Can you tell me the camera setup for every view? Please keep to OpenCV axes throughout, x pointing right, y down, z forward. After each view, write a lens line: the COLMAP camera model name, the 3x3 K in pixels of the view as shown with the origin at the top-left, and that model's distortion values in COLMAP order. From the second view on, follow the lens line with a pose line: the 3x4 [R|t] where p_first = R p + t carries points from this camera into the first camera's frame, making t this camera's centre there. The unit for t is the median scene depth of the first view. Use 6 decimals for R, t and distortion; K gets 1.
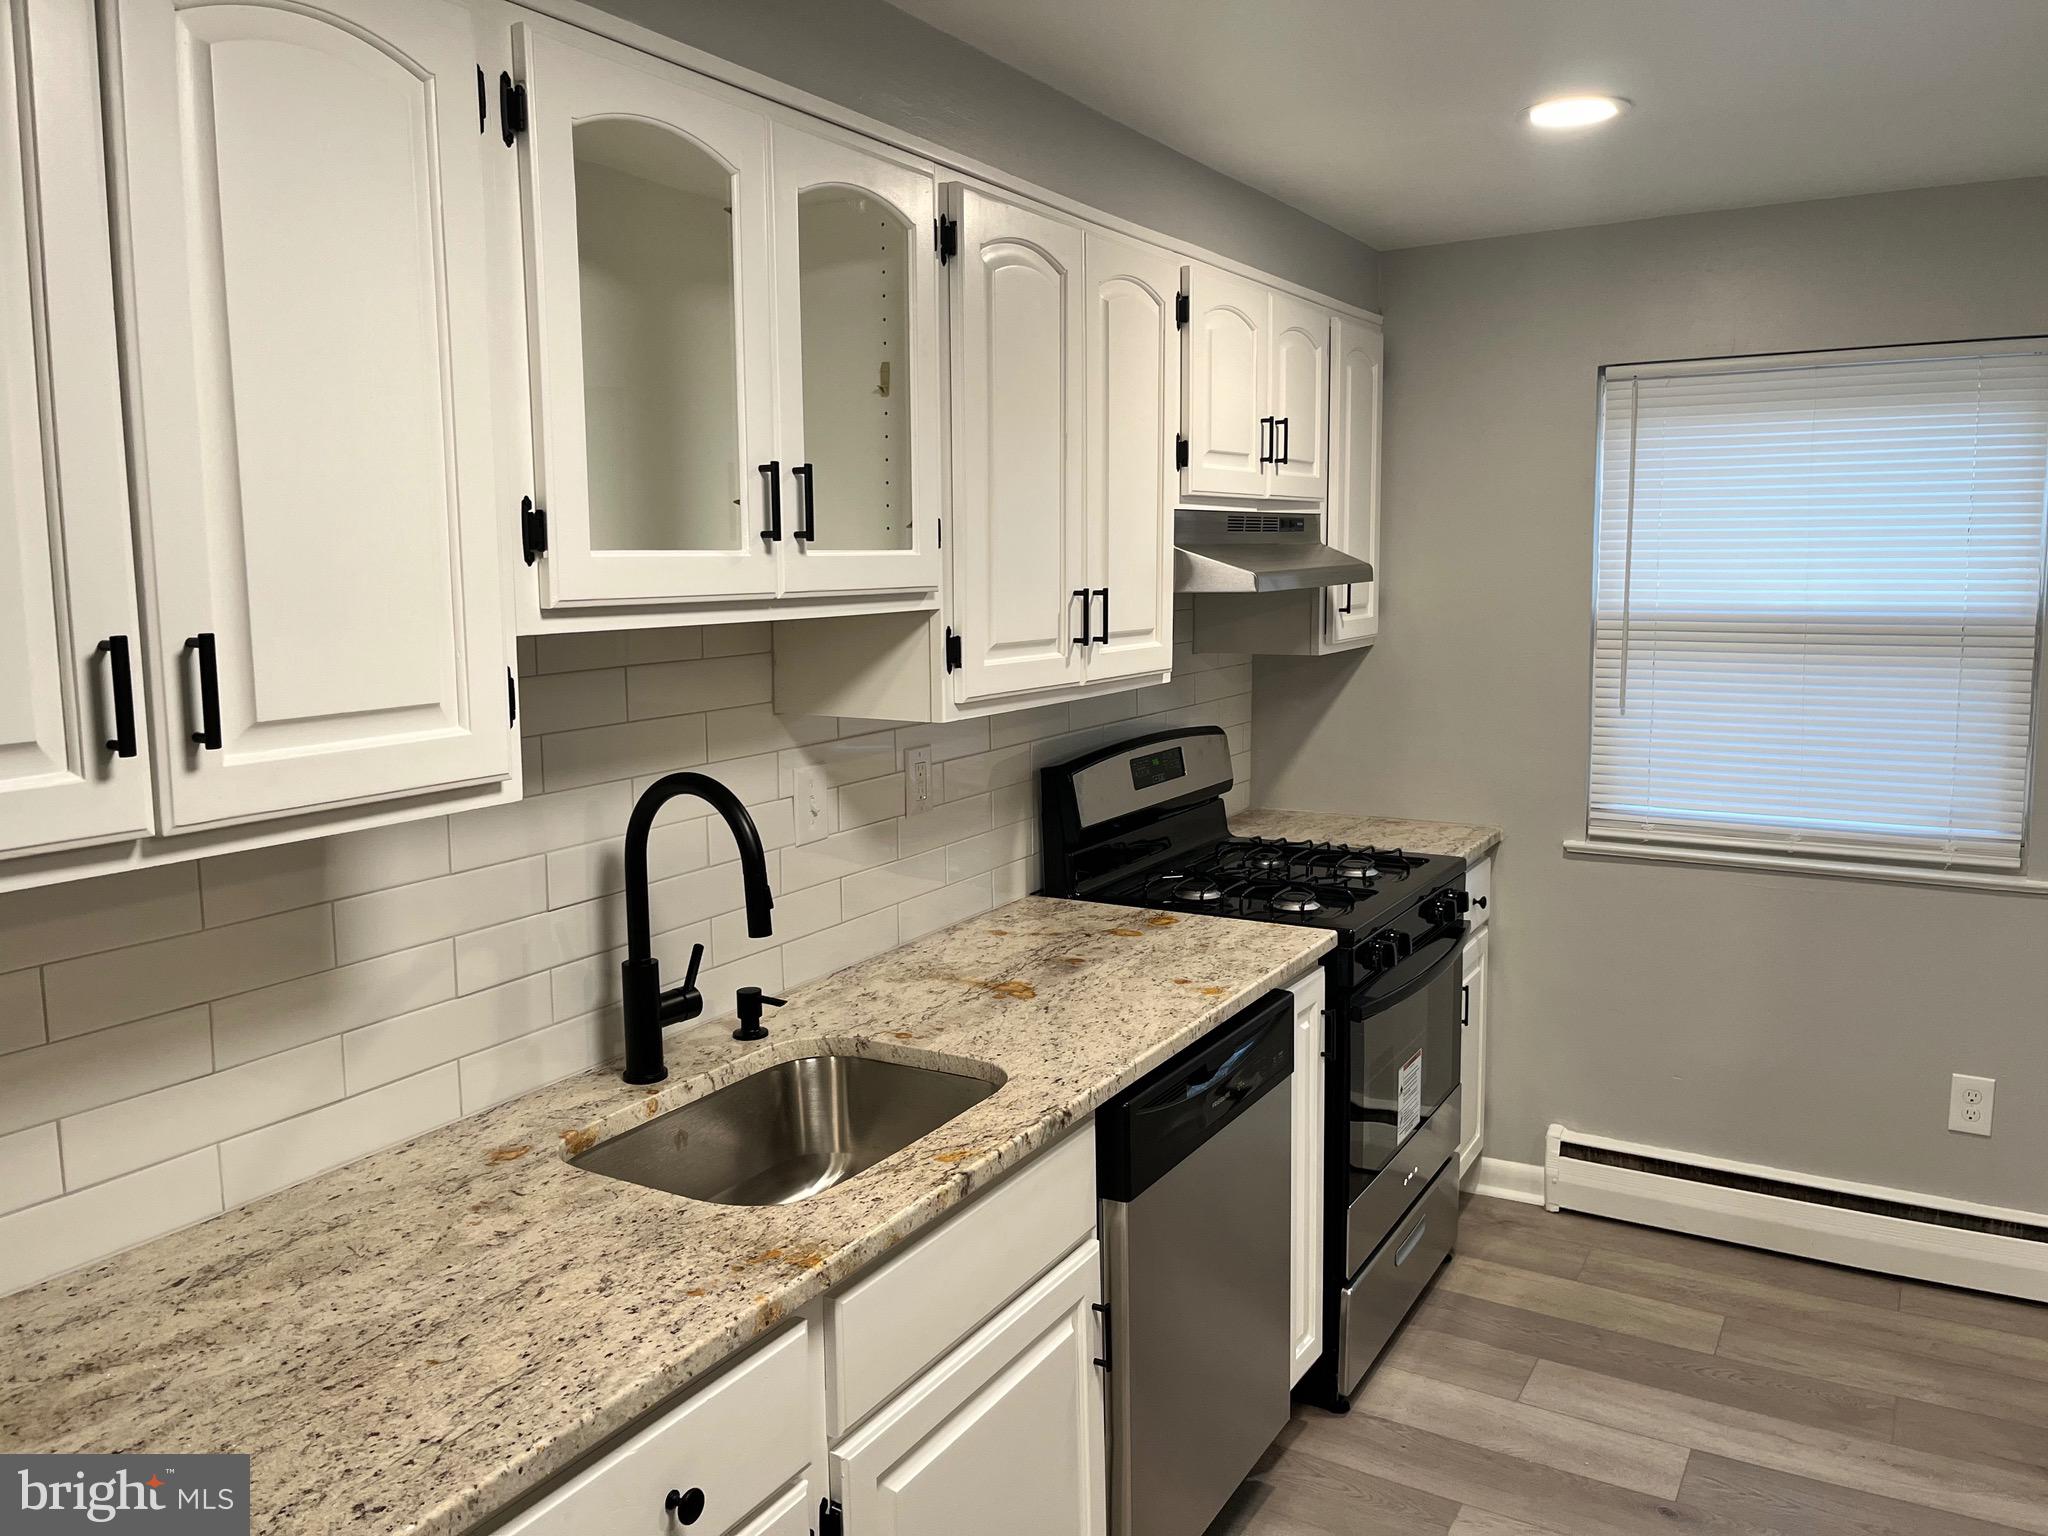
lens RADIAL K [[1563.1, 0, 1033.2], [0, 1563.1, 749.7], [0, 0, 1]] dist [0.057732, -0.068741]
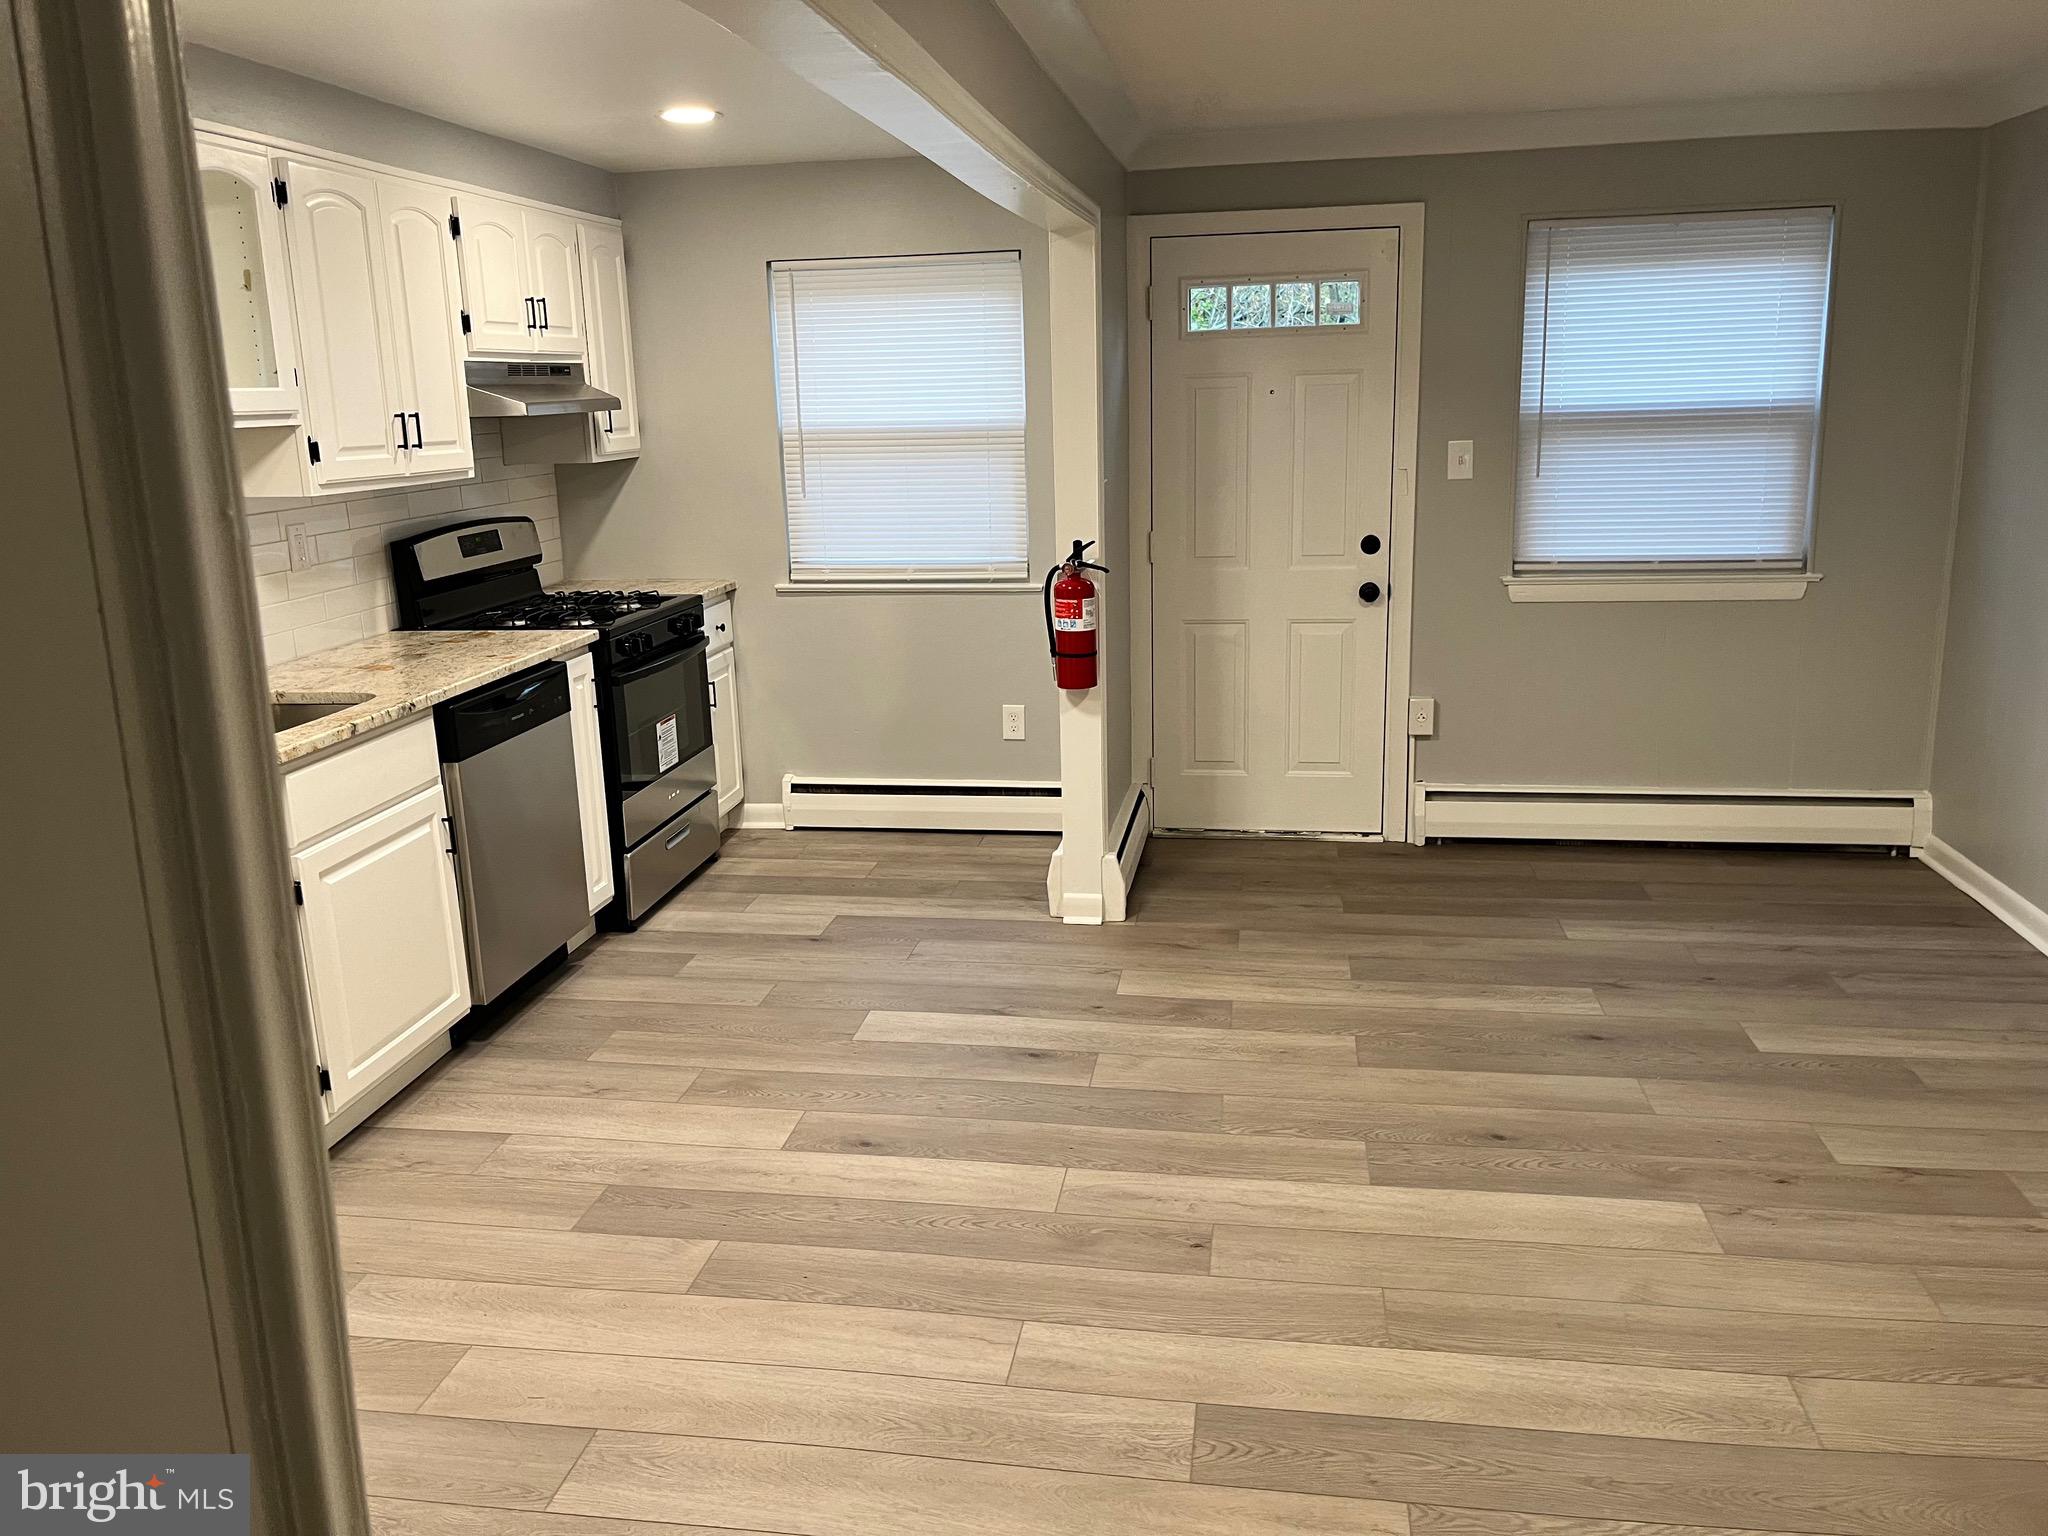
lens RADIAL K [[1563.1, 0, 1026.1], [0, 1563.1, 751.5], [0, 0, 1]] dist [0.057732, -0.068741]
pose [[0.932273, -0.095833, 0.348830, 0.033539], [0.061968, 0.992325, 0.107006, 0.106772], [-0.356408, -0.078142, 0.931057, -0.745665]]
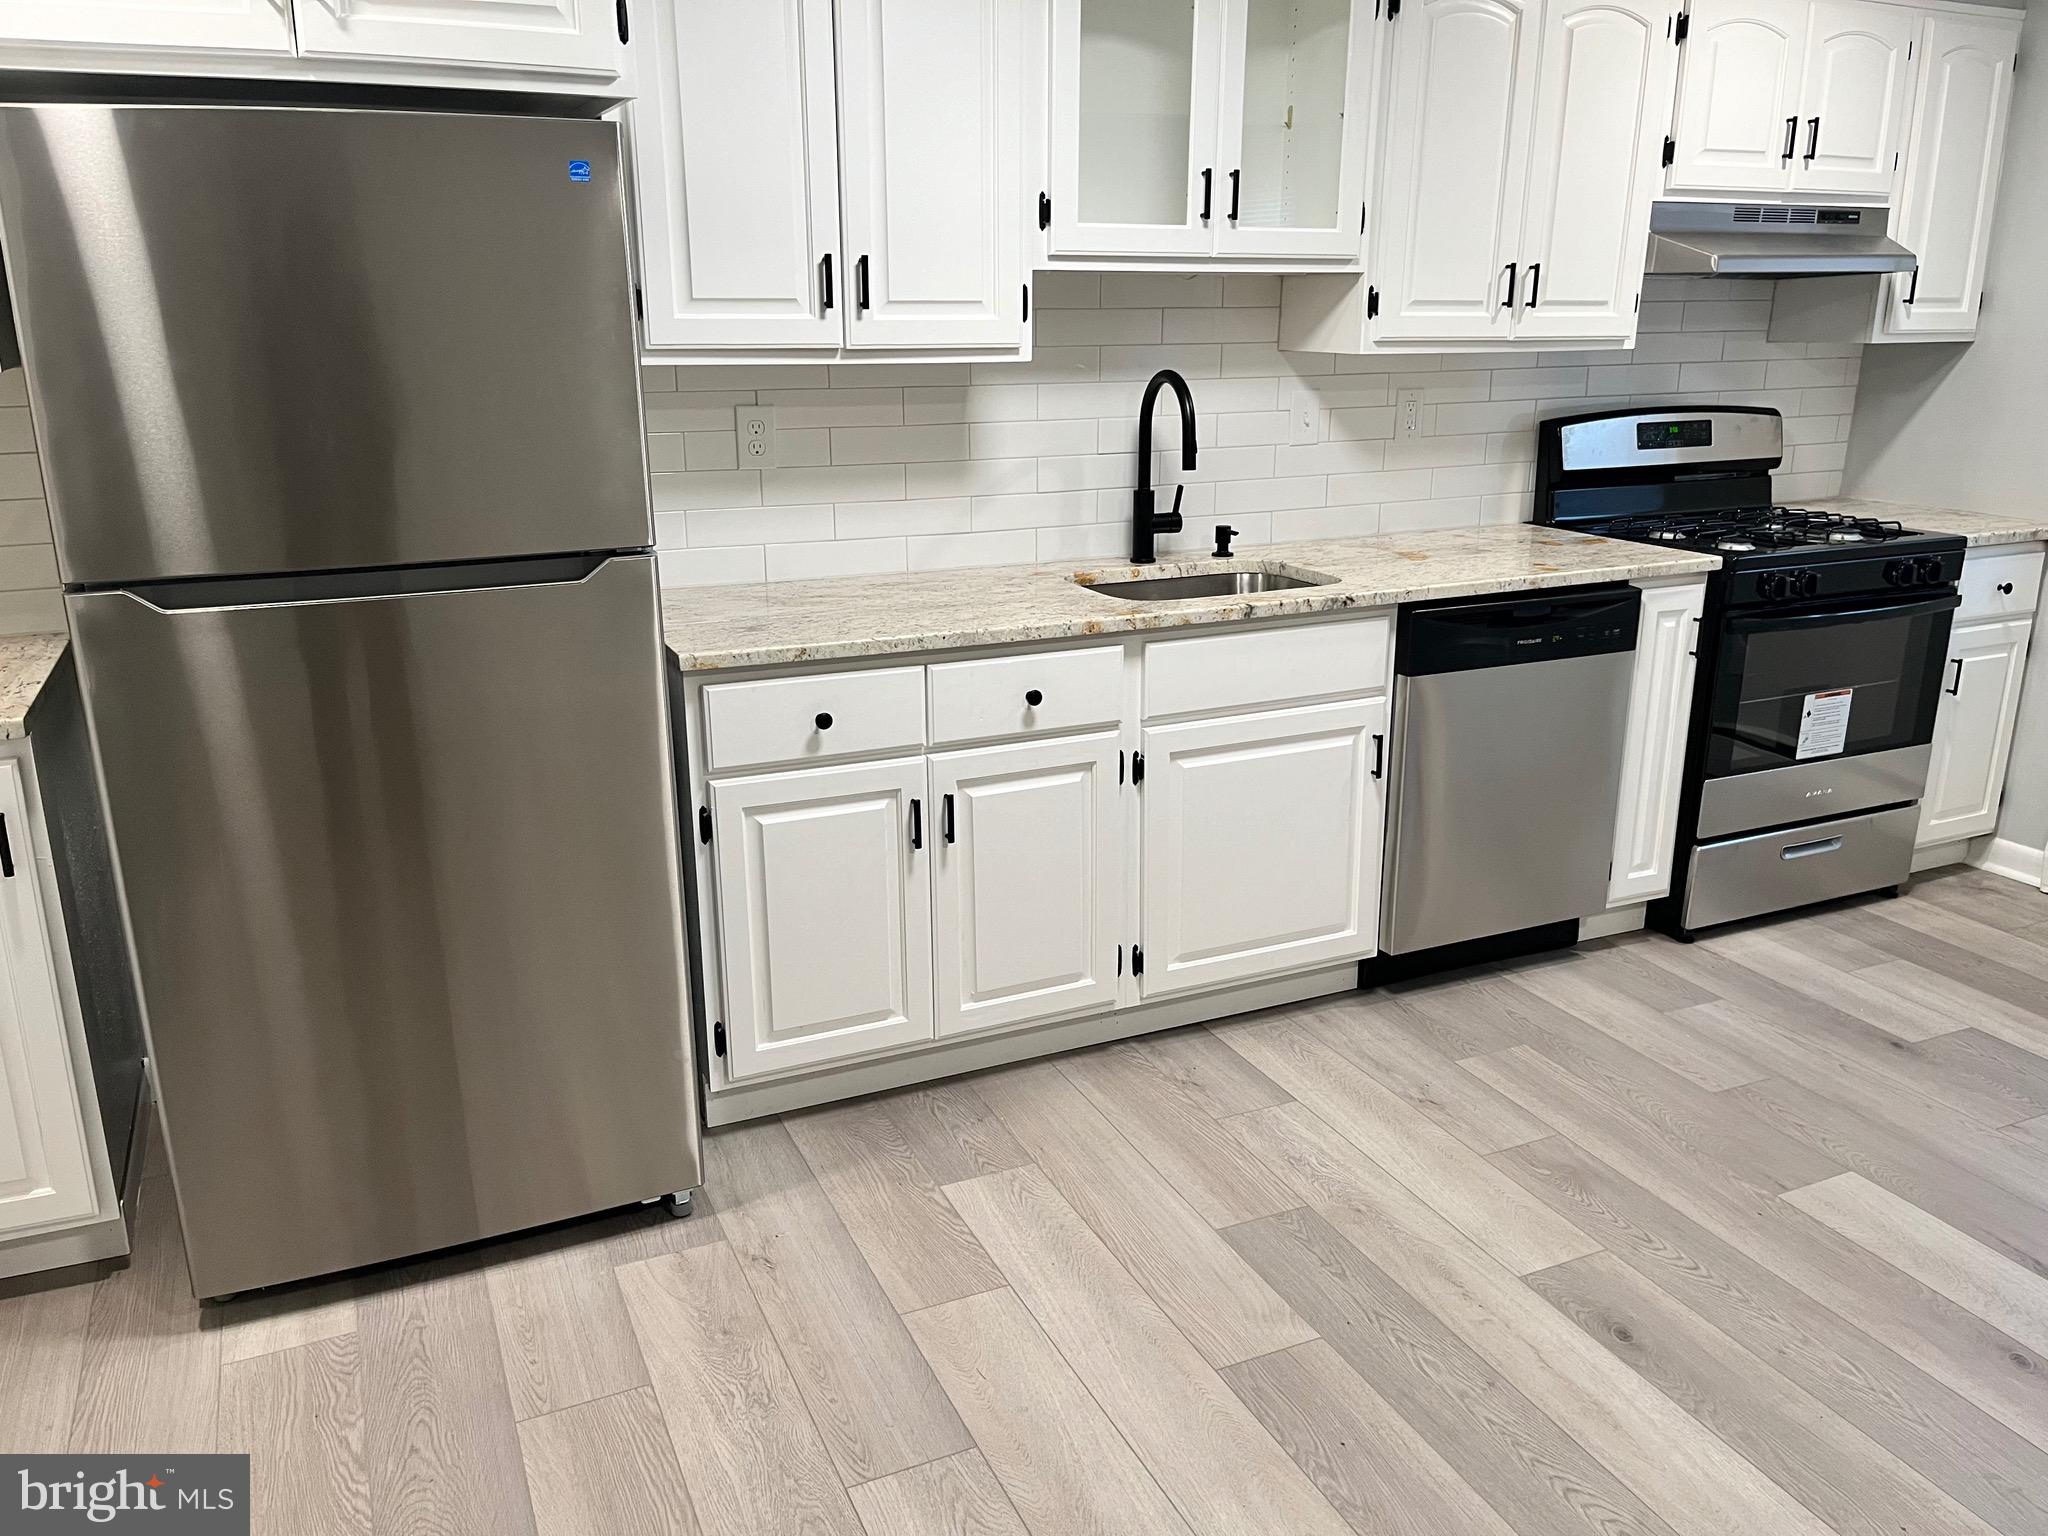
lens RADIAL K [[1563.1, 0, 1020.5], [0, 1563.1, 776.9], [0, 0, 1]] dist [0.057732, -0.068741]
pose [[0.819083, 0.178172, -0.545305, 0.507674], [-0.082218, 0.977193, 0.195790, 0.098556], [0.567752, -0.115535, 0.815051, -0.393776]]
